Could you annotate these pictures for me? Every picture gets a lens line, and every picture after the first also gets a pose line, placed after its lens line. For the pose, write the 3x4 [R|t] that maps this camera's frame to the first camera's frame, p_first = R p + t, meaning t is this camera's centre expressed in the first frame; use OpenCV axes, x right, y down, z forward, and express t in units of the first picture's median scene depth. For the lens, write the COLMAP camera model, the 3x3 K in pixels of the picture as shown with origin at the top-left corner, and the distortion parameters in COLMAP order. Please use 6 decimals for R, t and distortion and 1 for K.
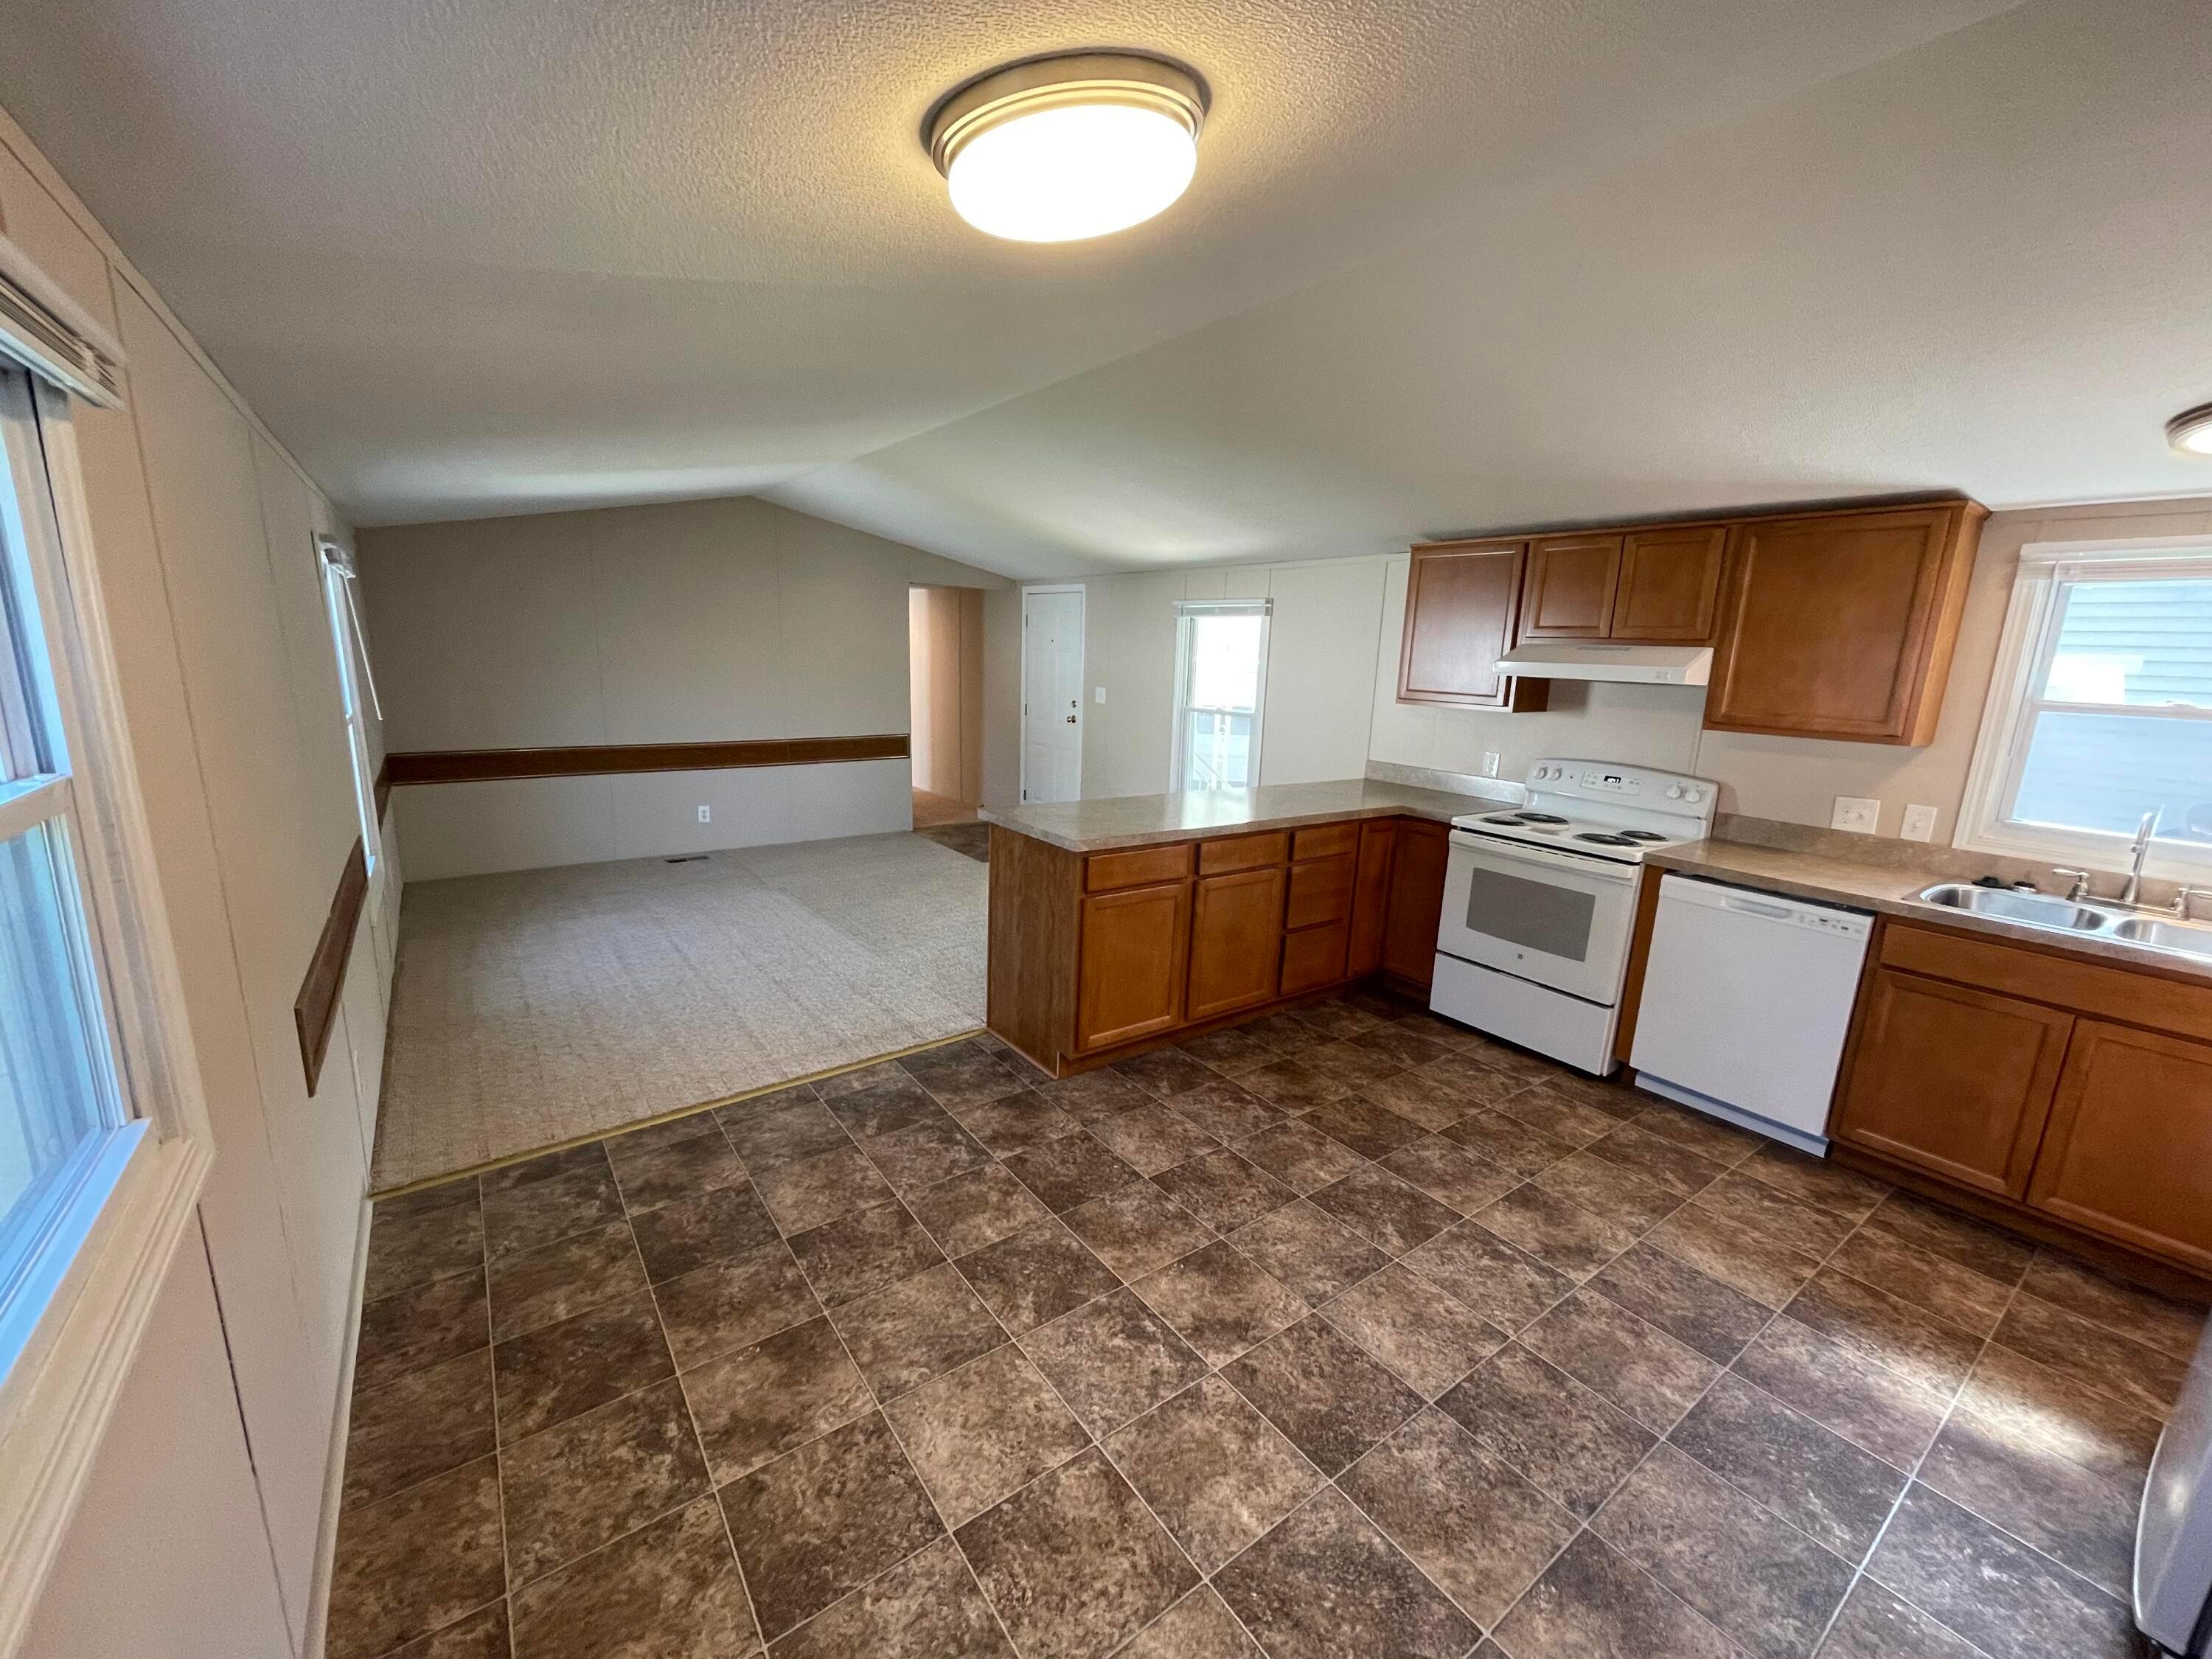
lens RADIAL K [[886.1, 0, 1131.2], [0, 886.1, 827.8], [0, 0, 1]] dist [0.002823, -0.000821]
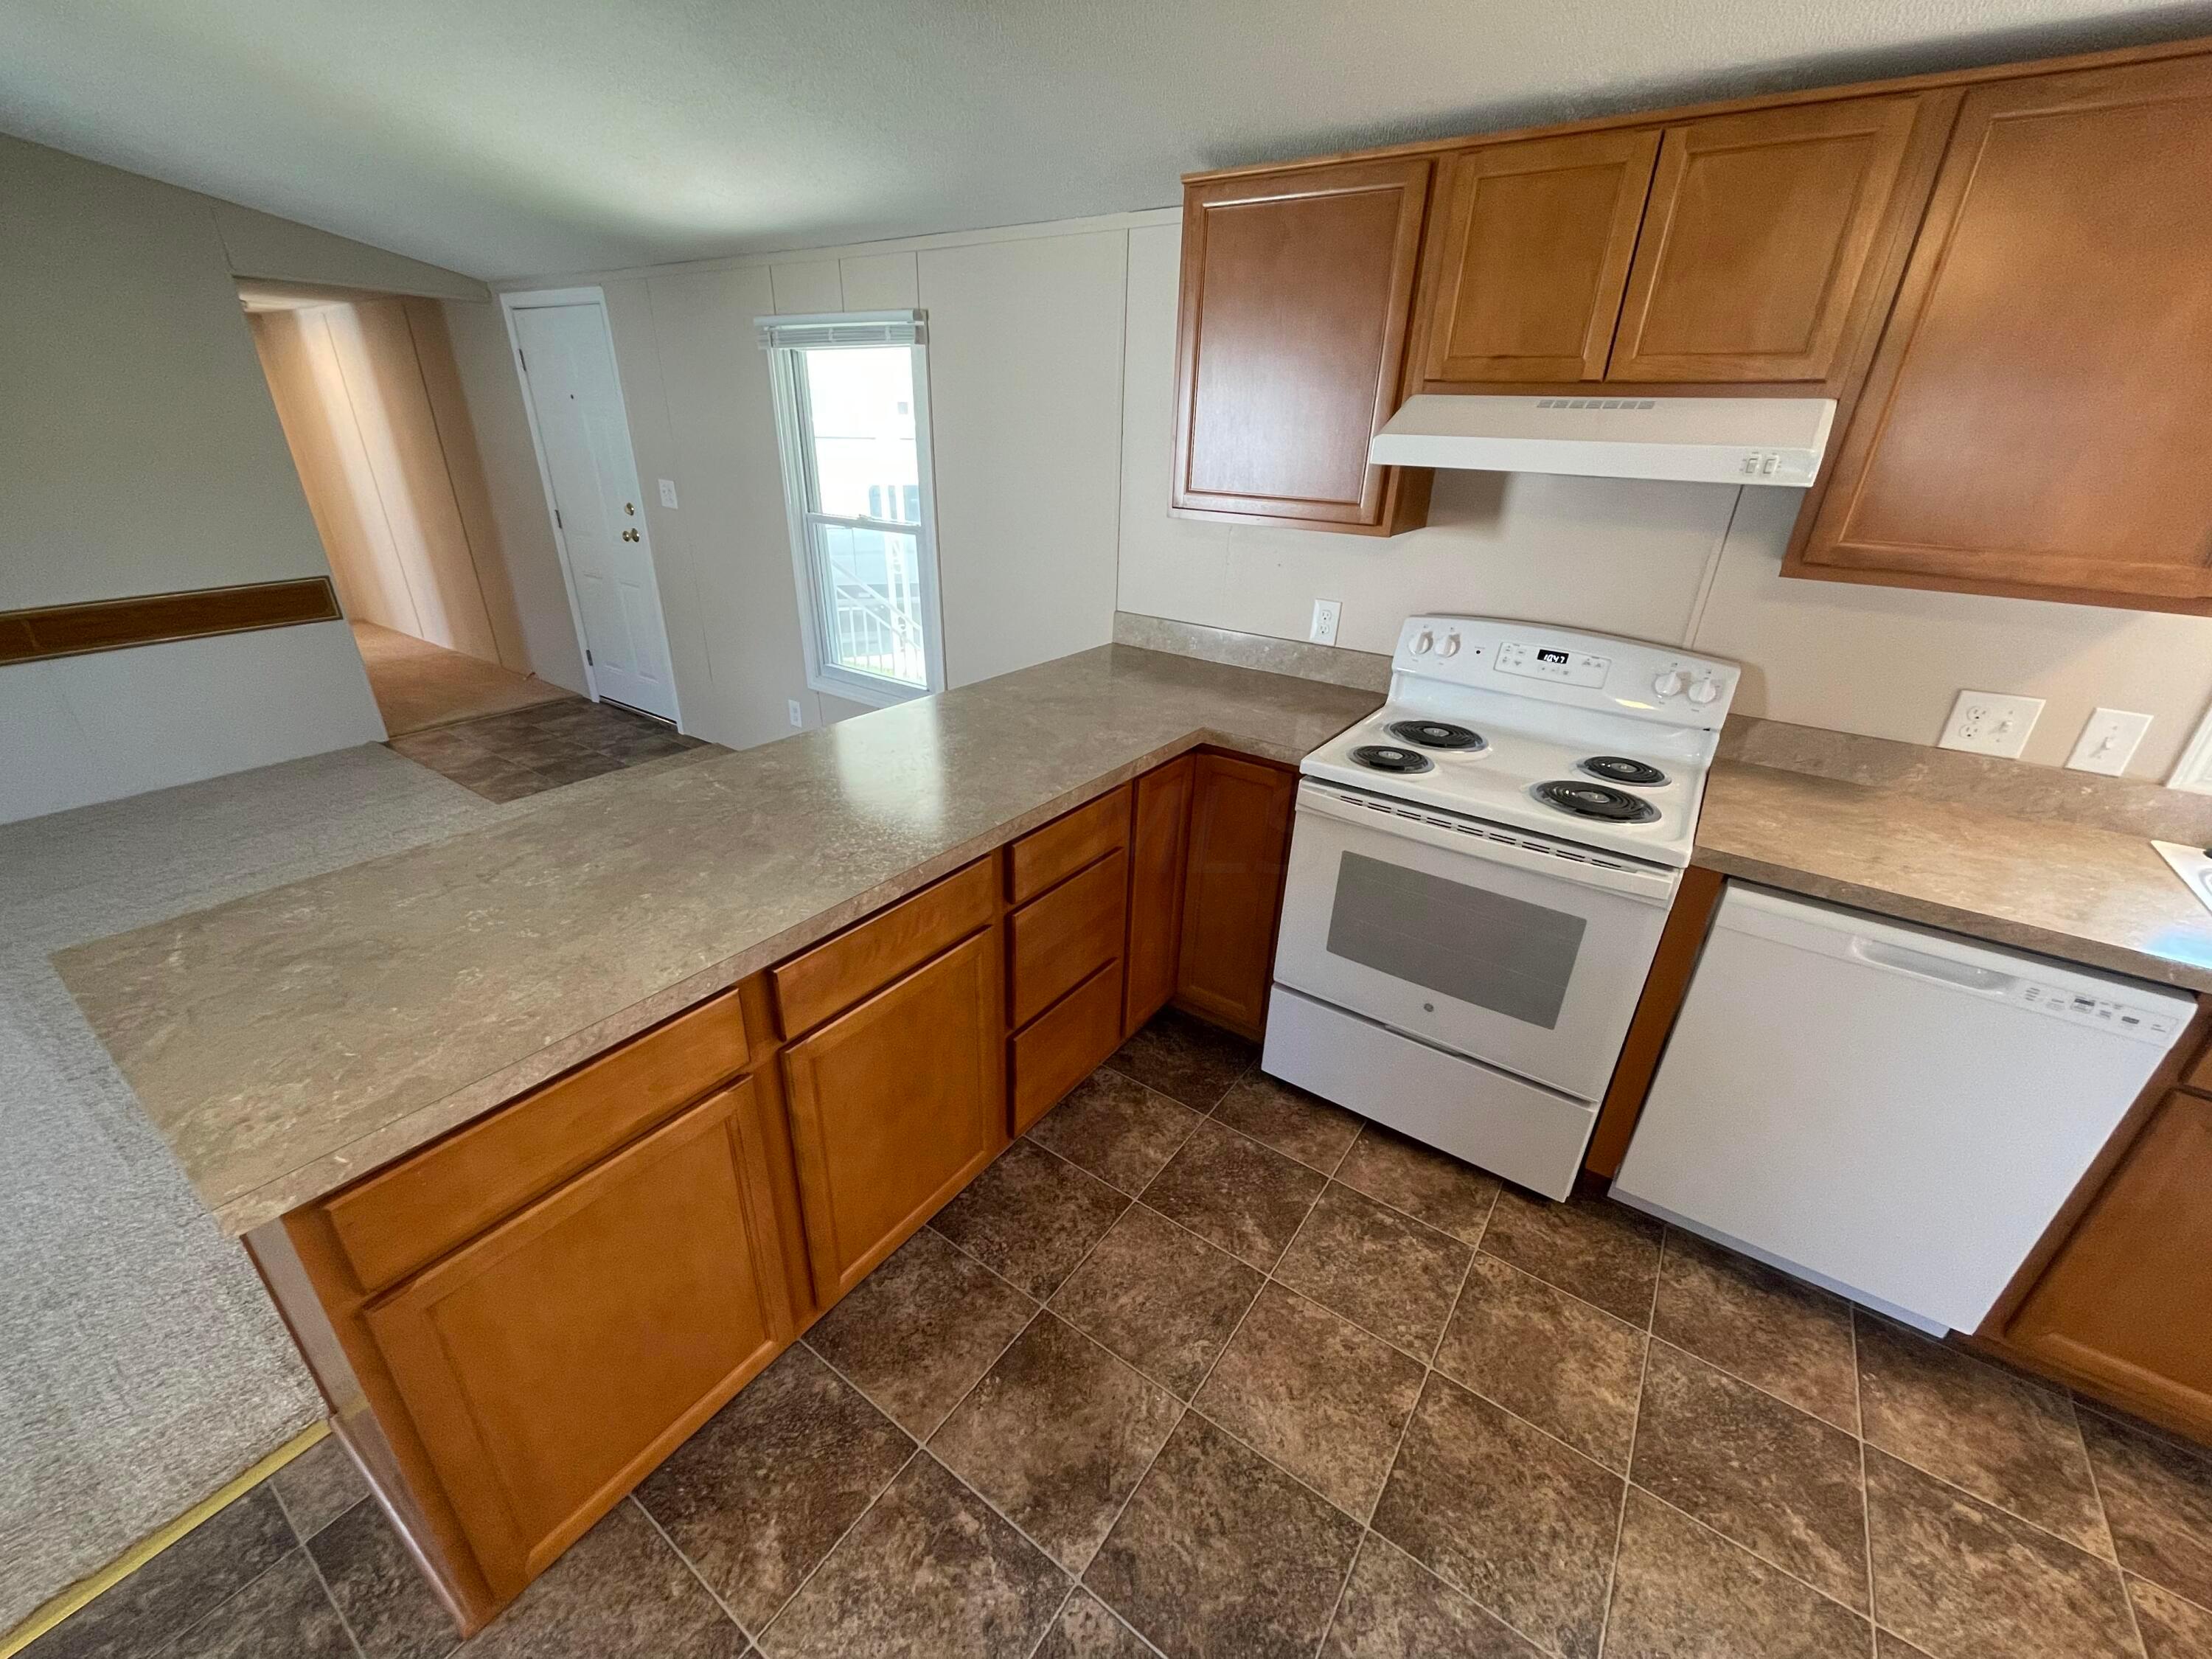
lens RADIAL K [[886.1, 0, 1112.6], [0, 886.1, 851.5], [0, 0, 1]] dist [0.002823, -0.000821]
pose [[0.952510, -0.143467, 0.268593, 0.118287], [0.067962, 0.959966, 0.271747, -0.121280], [-0.296827, -0.240587, 0.924127, 0.594928]]
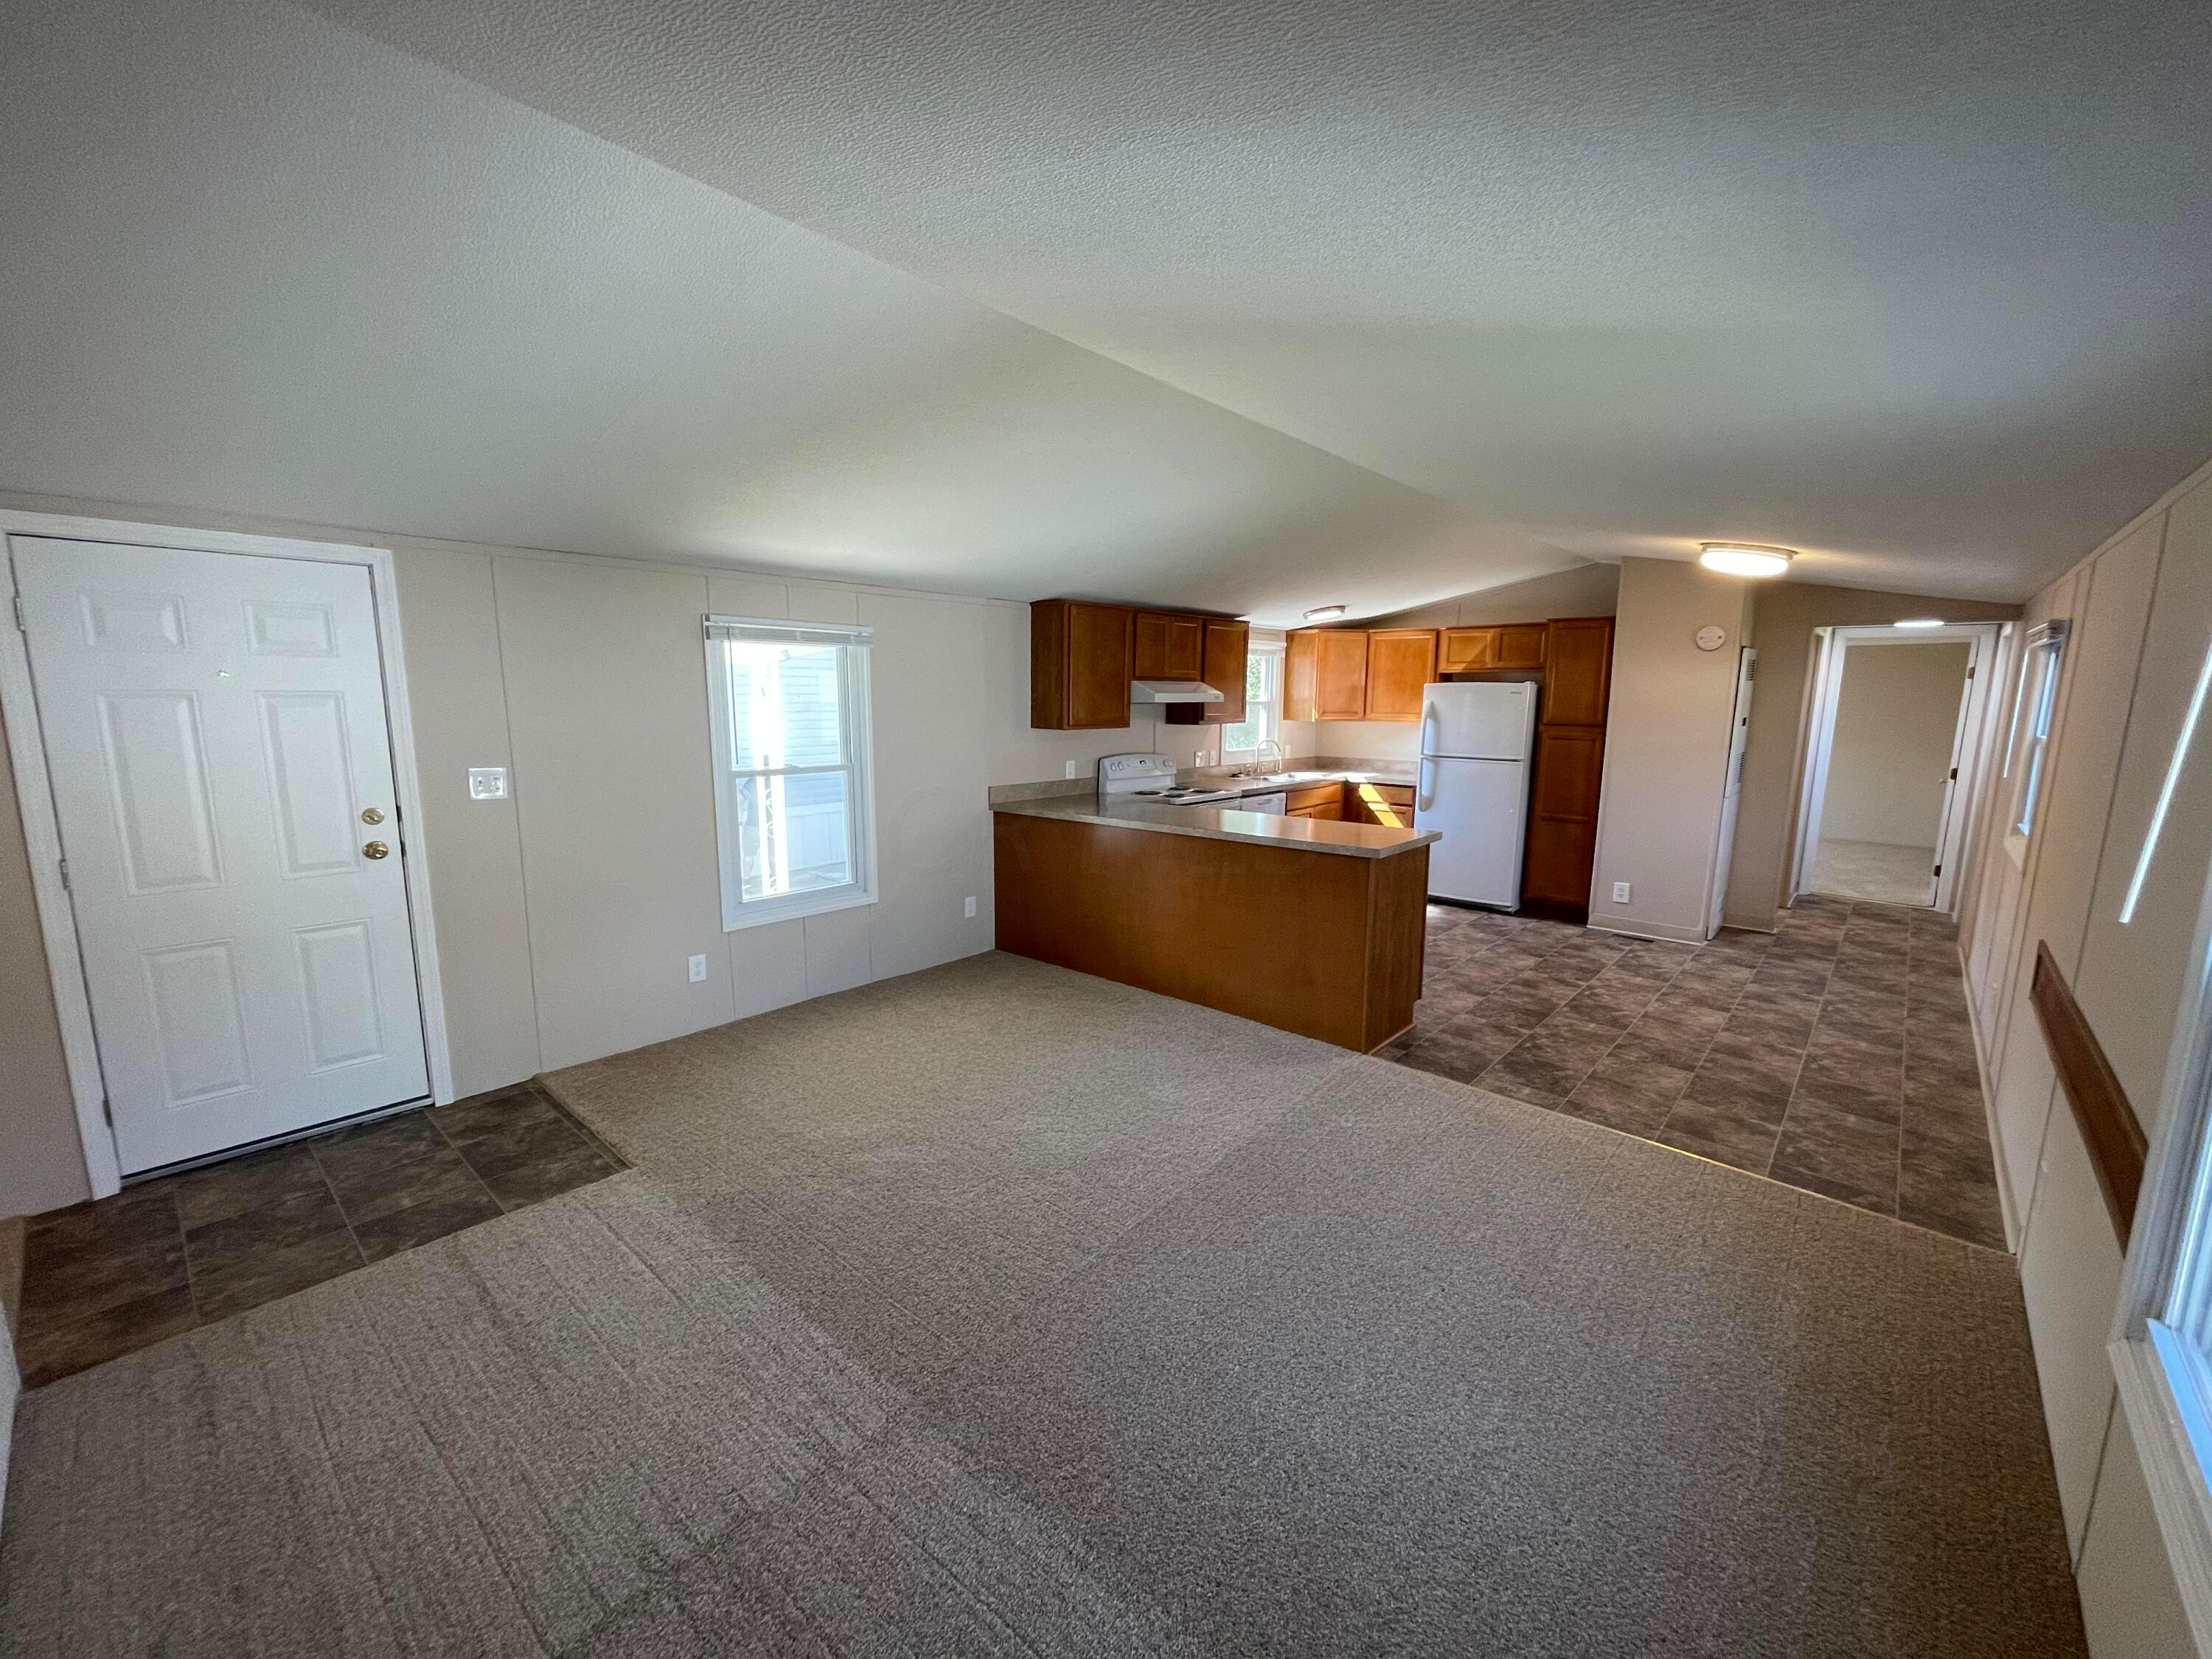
lens RADIAL K [[886.1, 0, 1128.7], [0, 886.1, 838.1], [0, 0, 1]] dist [0.002823, -0.000821]
pose [[-0.192399, -0.192414, 0.962268, -1.183109], [0.190826, 0.954534, 0.229021, -0.340427], [-0.962584, 0.227689, -0.146934, 1.535254]]
